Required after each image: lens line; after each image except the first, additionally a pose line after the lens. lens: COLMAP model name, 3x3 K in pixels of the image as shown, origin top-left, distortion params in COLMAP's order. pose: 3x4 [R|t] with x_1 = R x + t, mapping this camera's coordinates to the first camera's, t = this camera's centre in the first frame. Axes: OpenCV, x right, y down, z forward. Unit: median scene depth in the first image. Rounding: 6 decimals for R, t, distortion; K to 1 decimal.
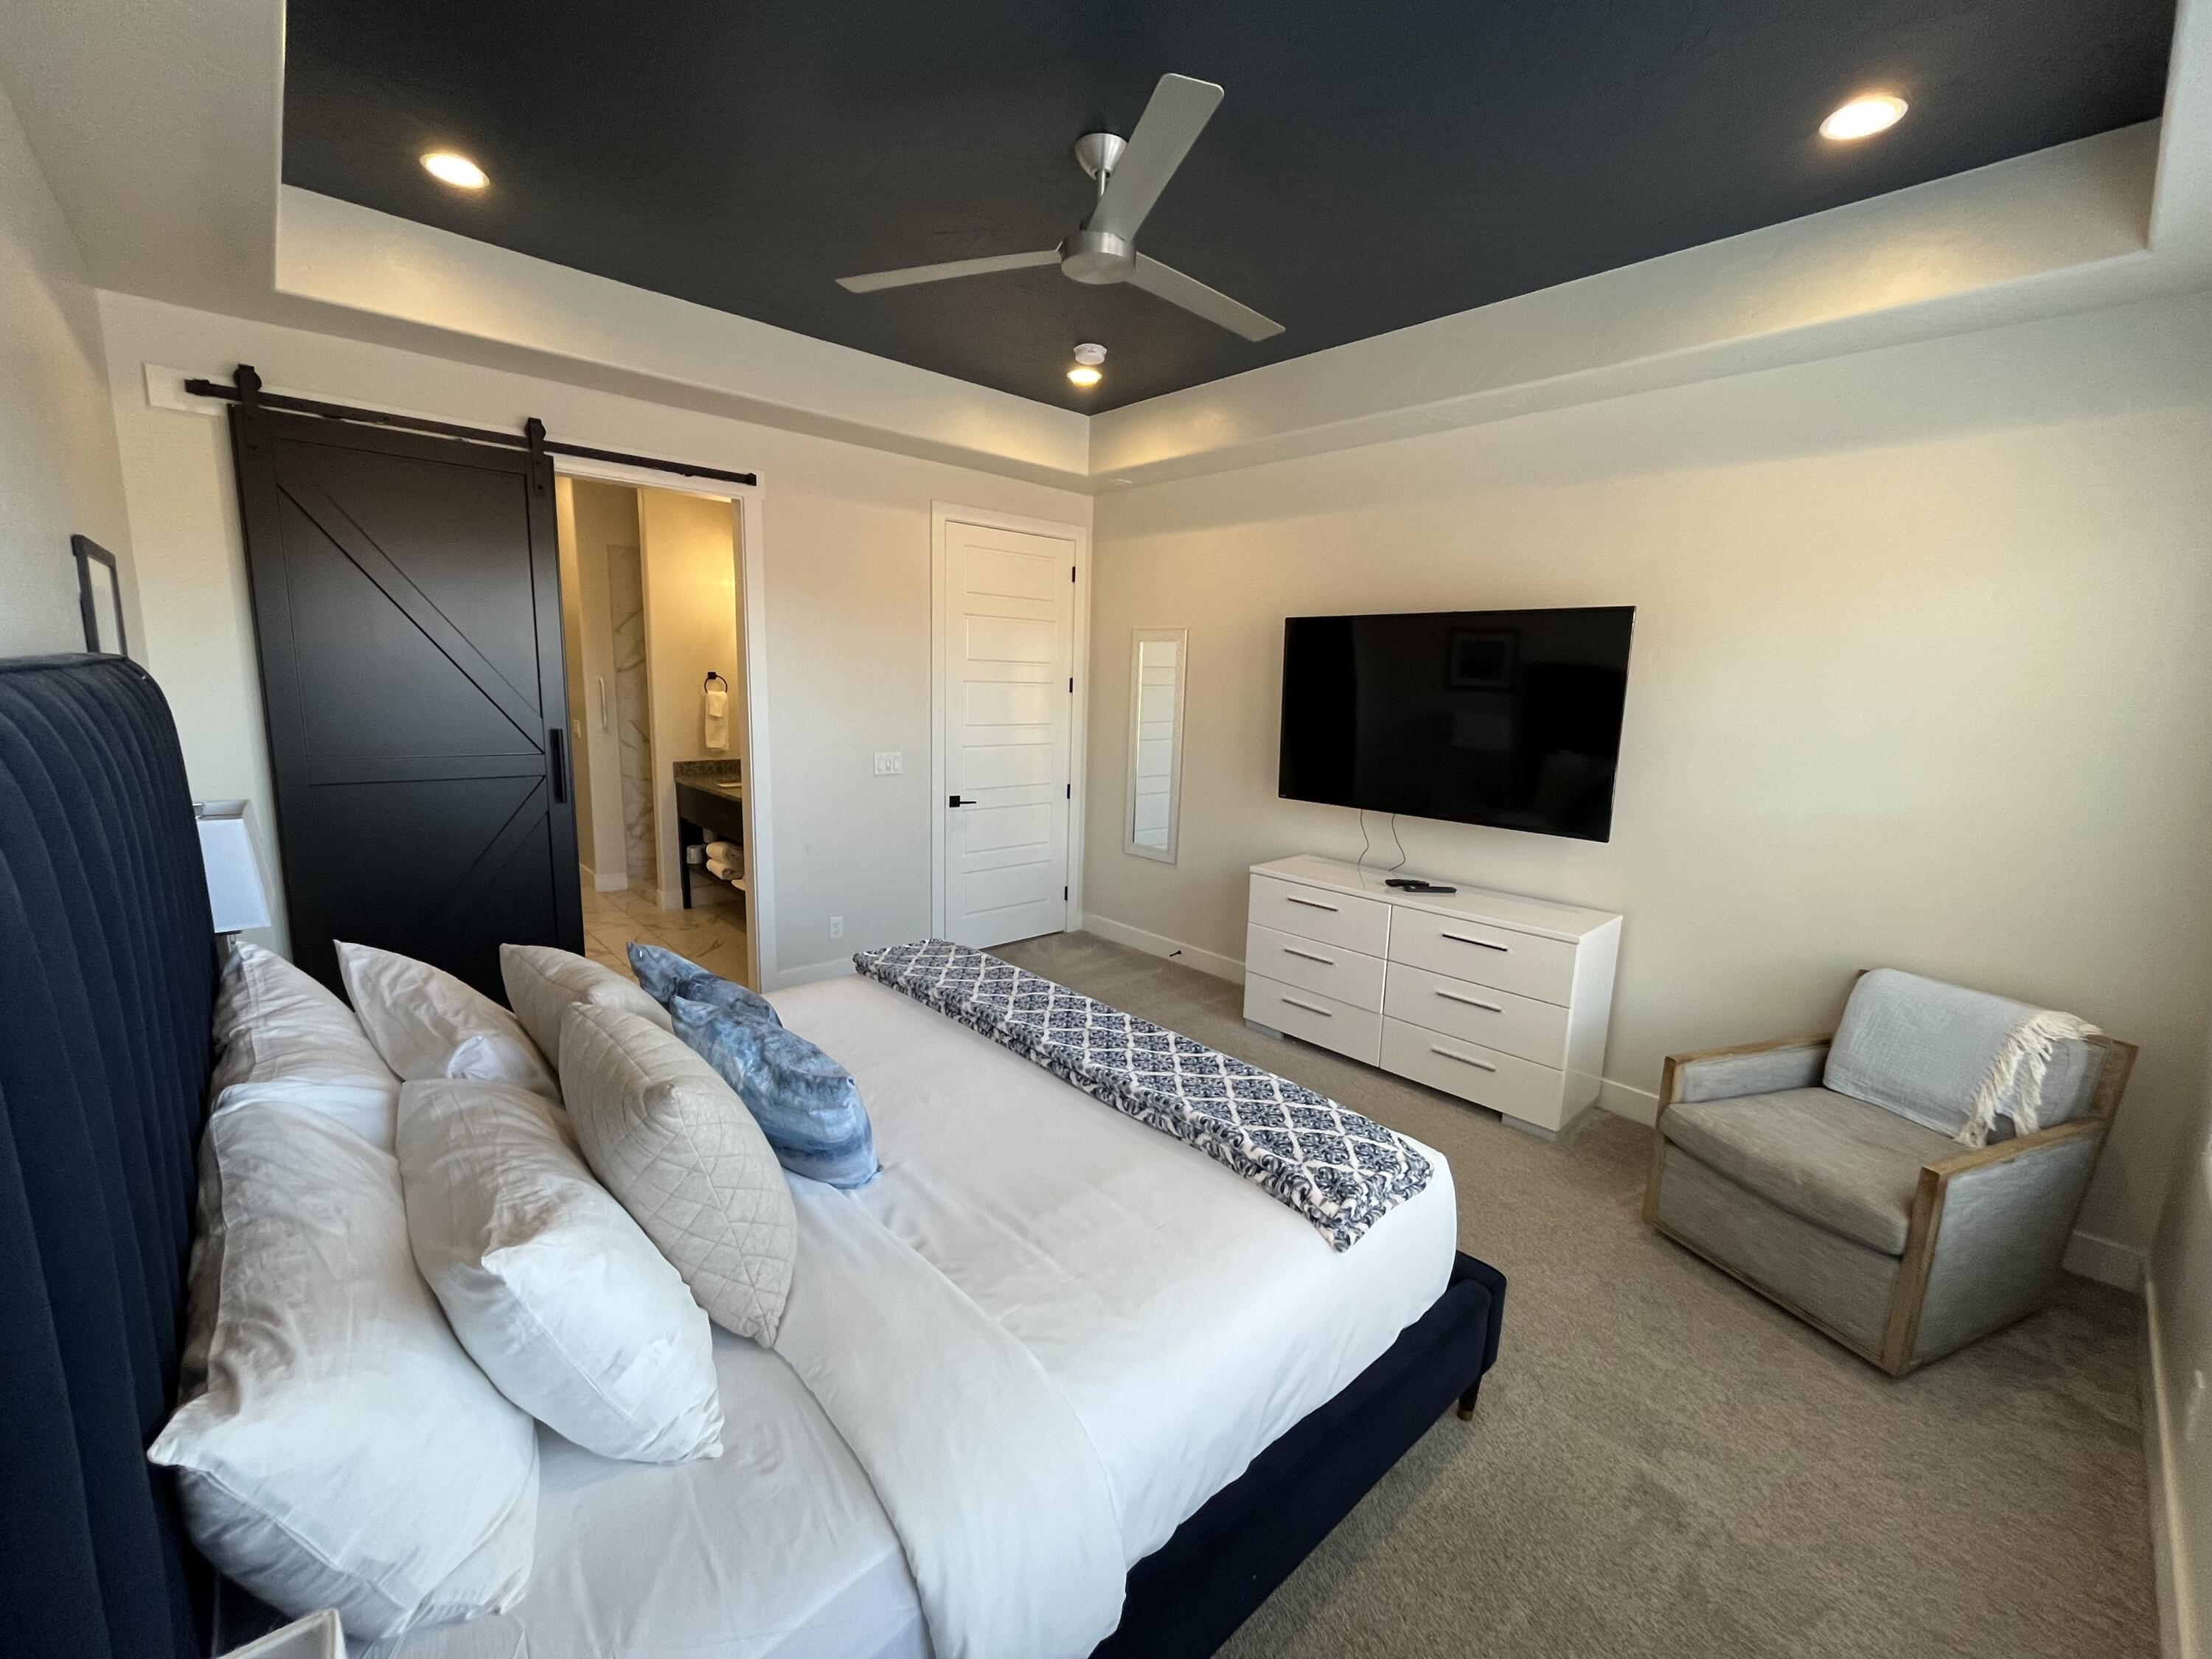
lens RADIAL K [[896.3, 0, 1109.6], [0, 896.3, 835.2], [0, 0, 1]] dist [0.000966, -0.000073]
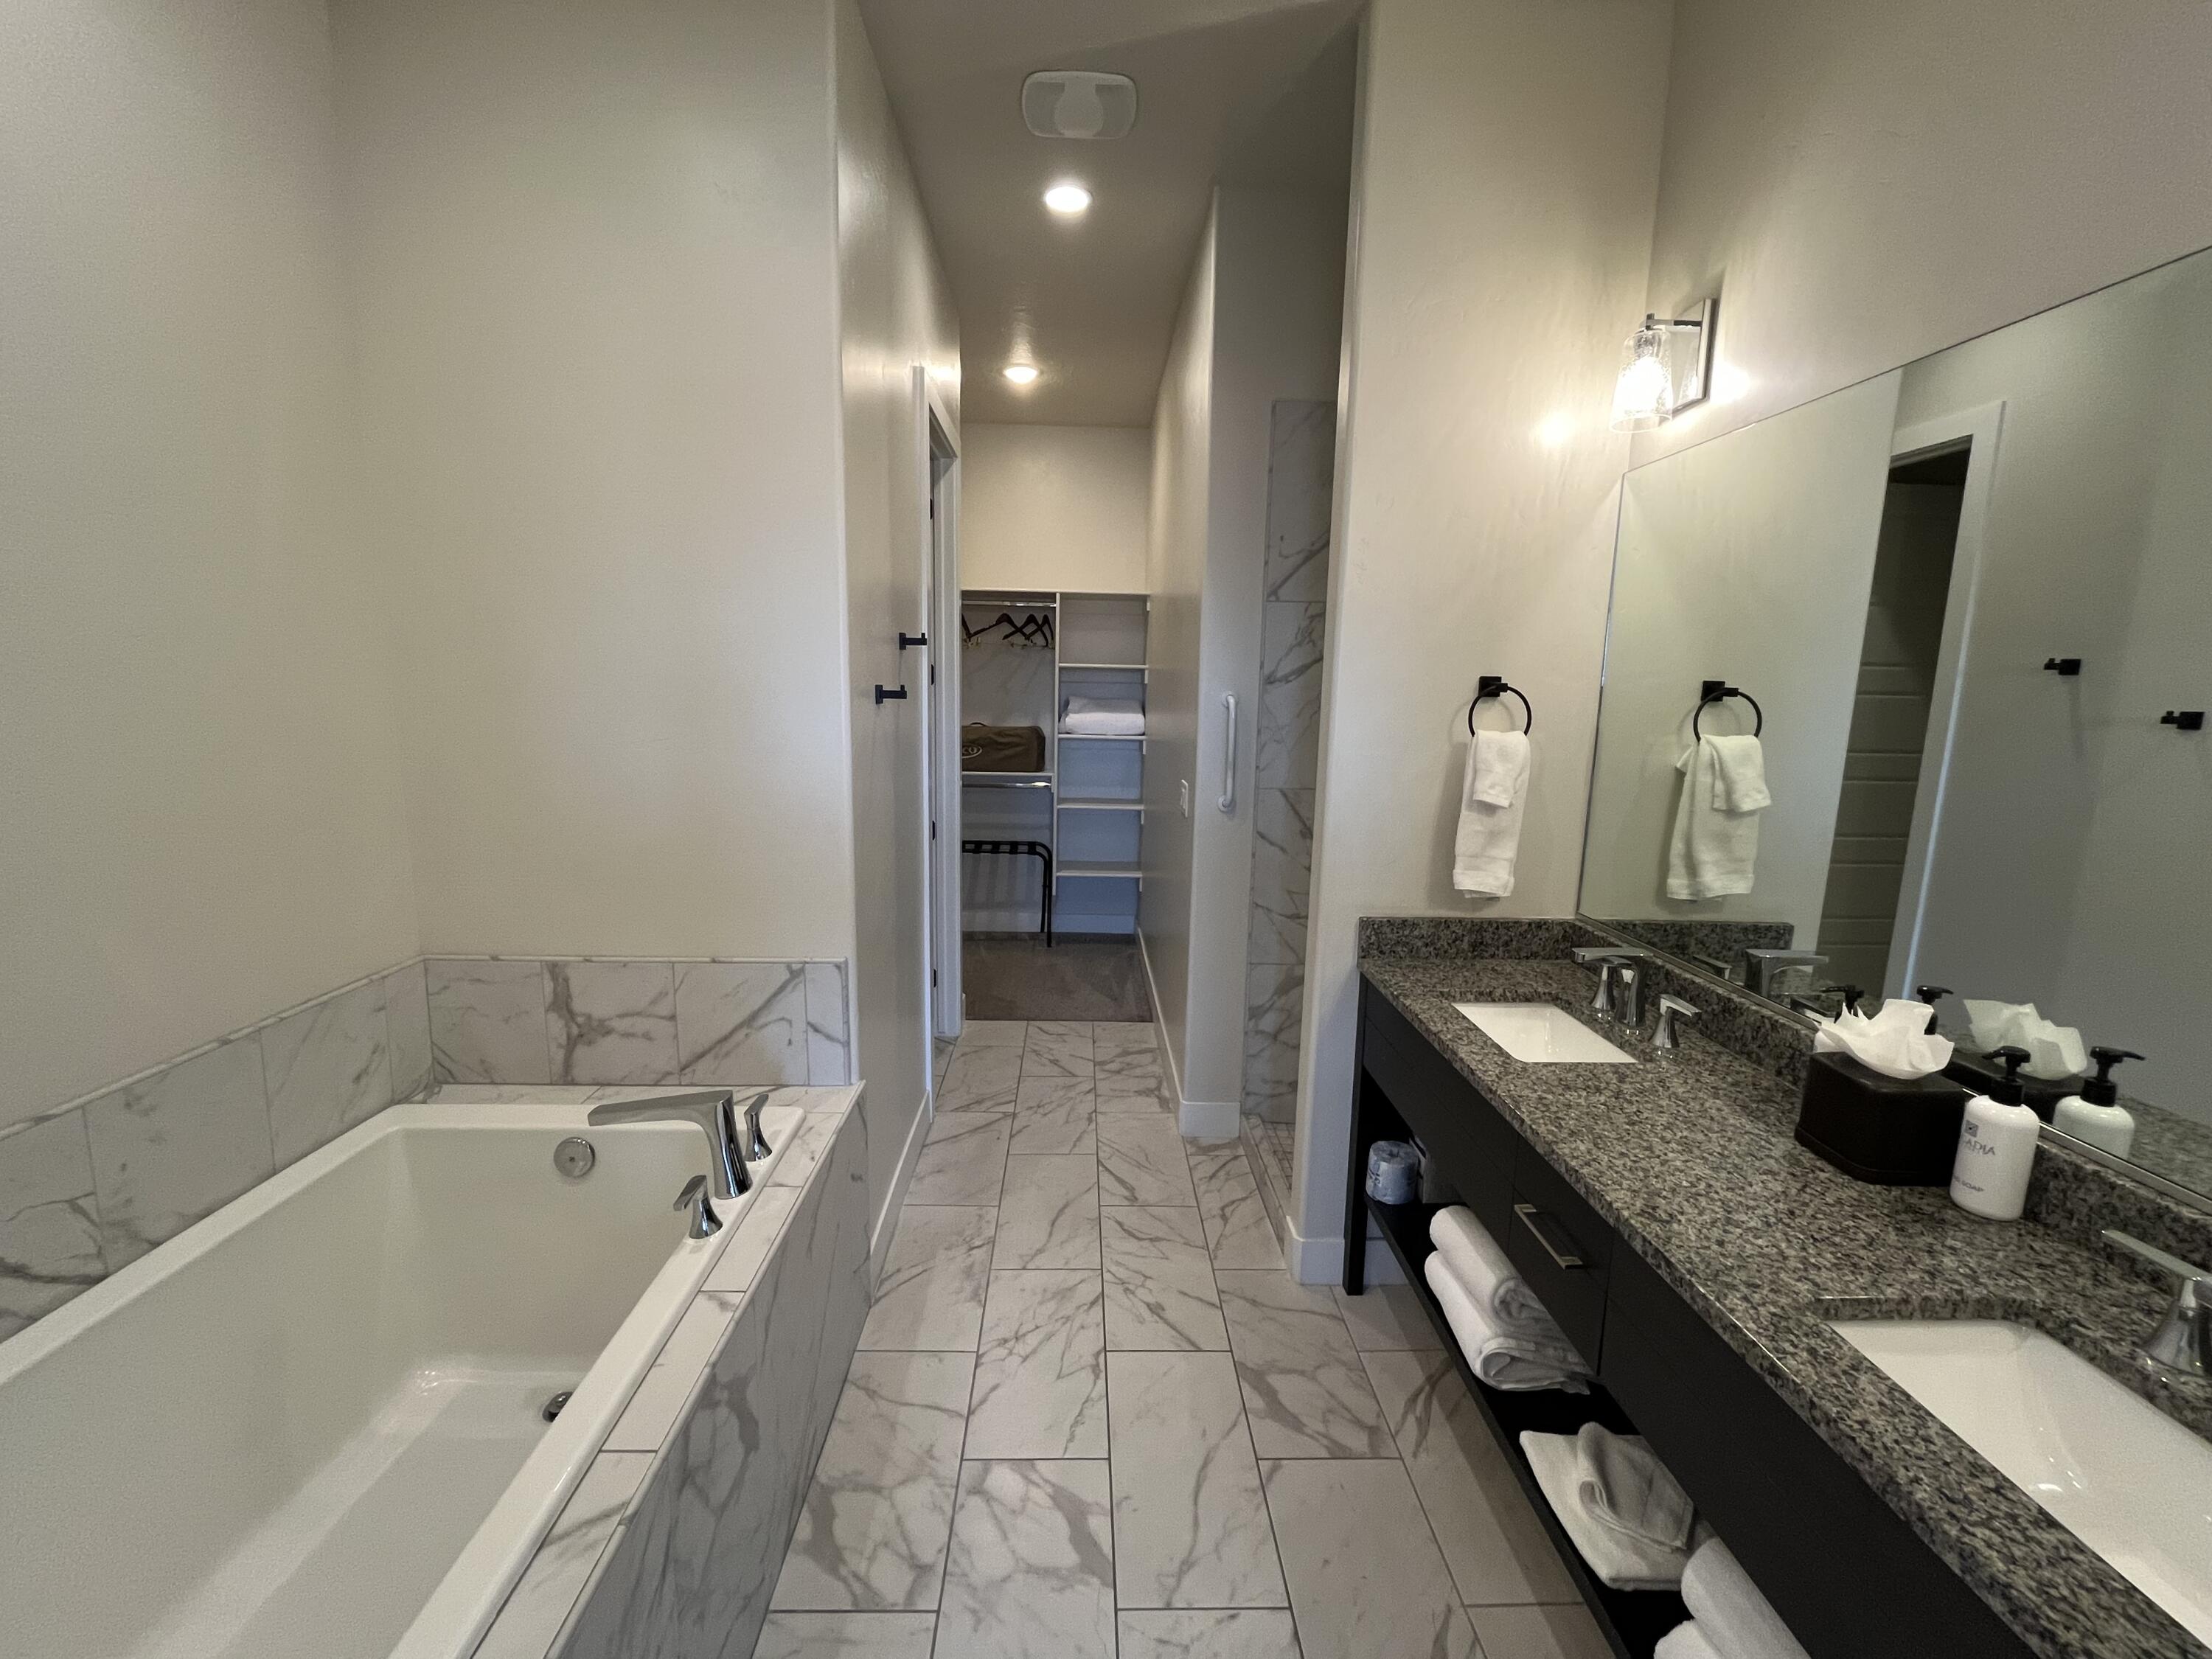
lens RADIAL K [[896.3, 0, 1099.0], [0, 896.3, 831.0], [0, 0, 1]] dist [0.000966, -0.000073]
pose [[0.751303, 0.086161, -0.654309, -0.317336], [-0.104037, 0.994507, 0.011501, -0.107686], [0.651706, 0.059432, 0.756140, 0.625099]]
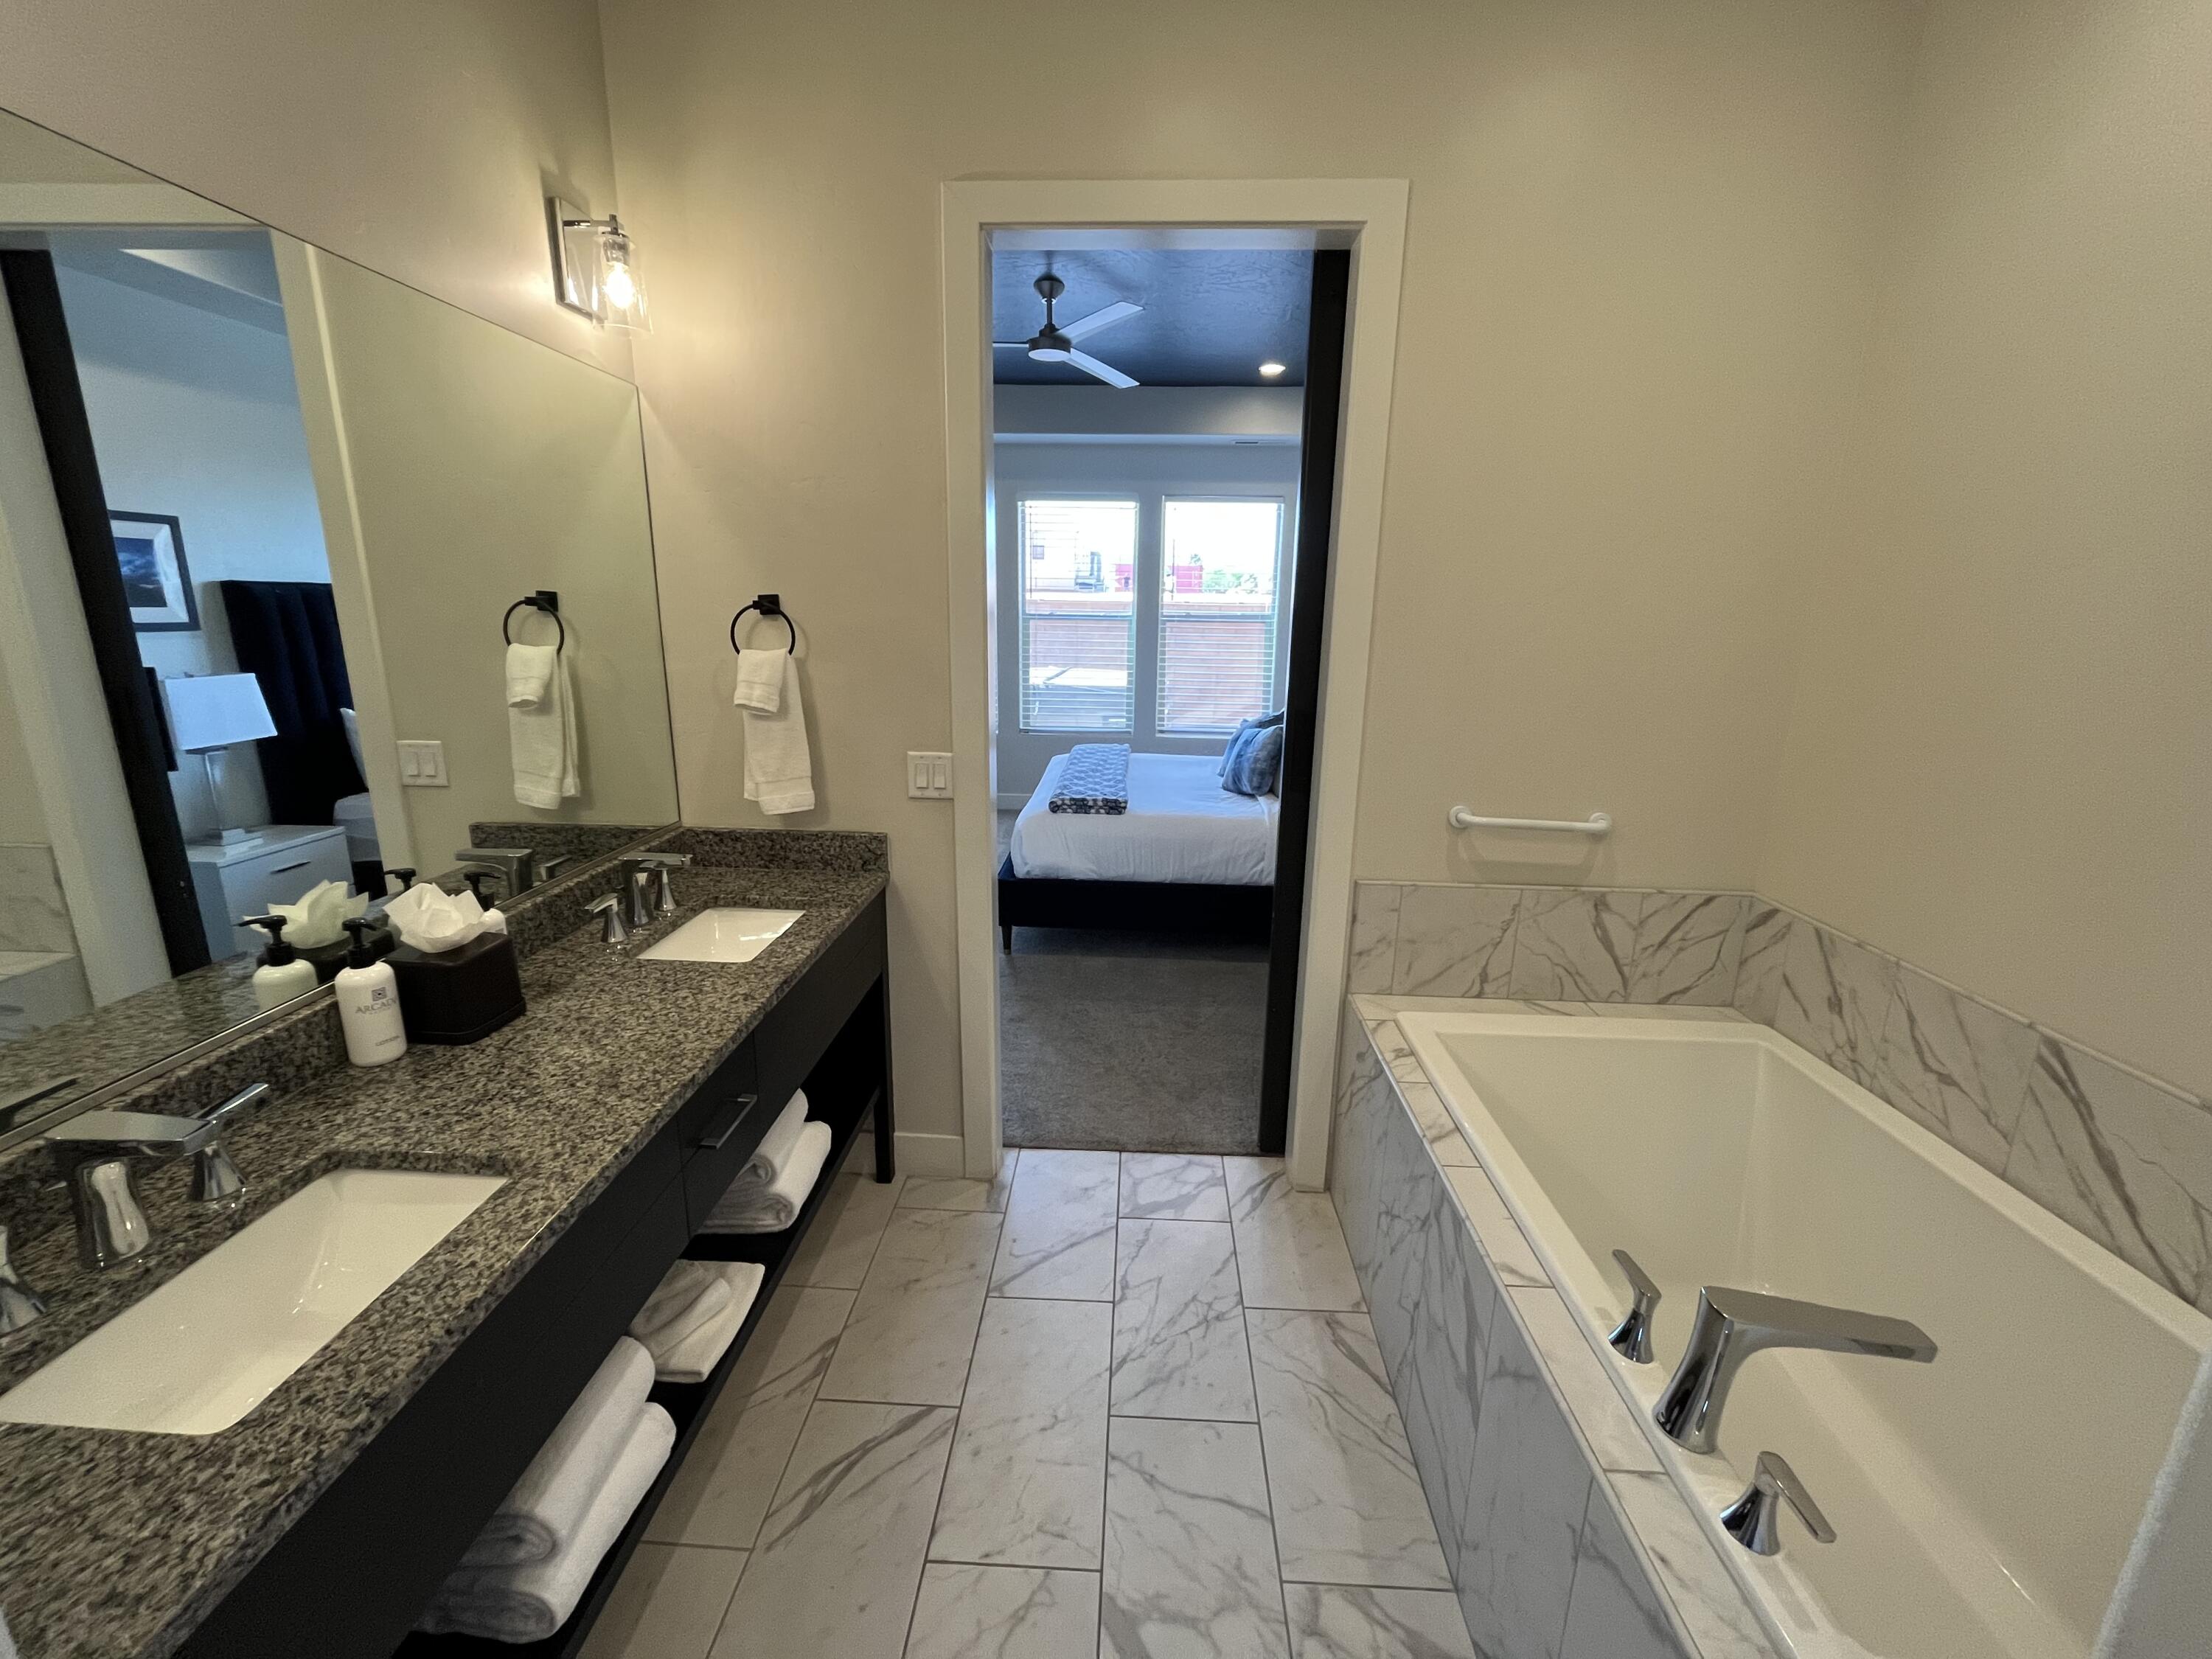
lens RADIAL K [[896.3, 0, 1108.0], [0, 896.3, 816.8], [0, 0, 1]] dist [0.000966, -0.000073]
pose [[-0.706668, -0.206681, 0.676686, -0.743342], [0.077025, 0.928229, 0.363948, -0.210444], [-0.703340, 0.309312, -0.640030, 1.100481]]
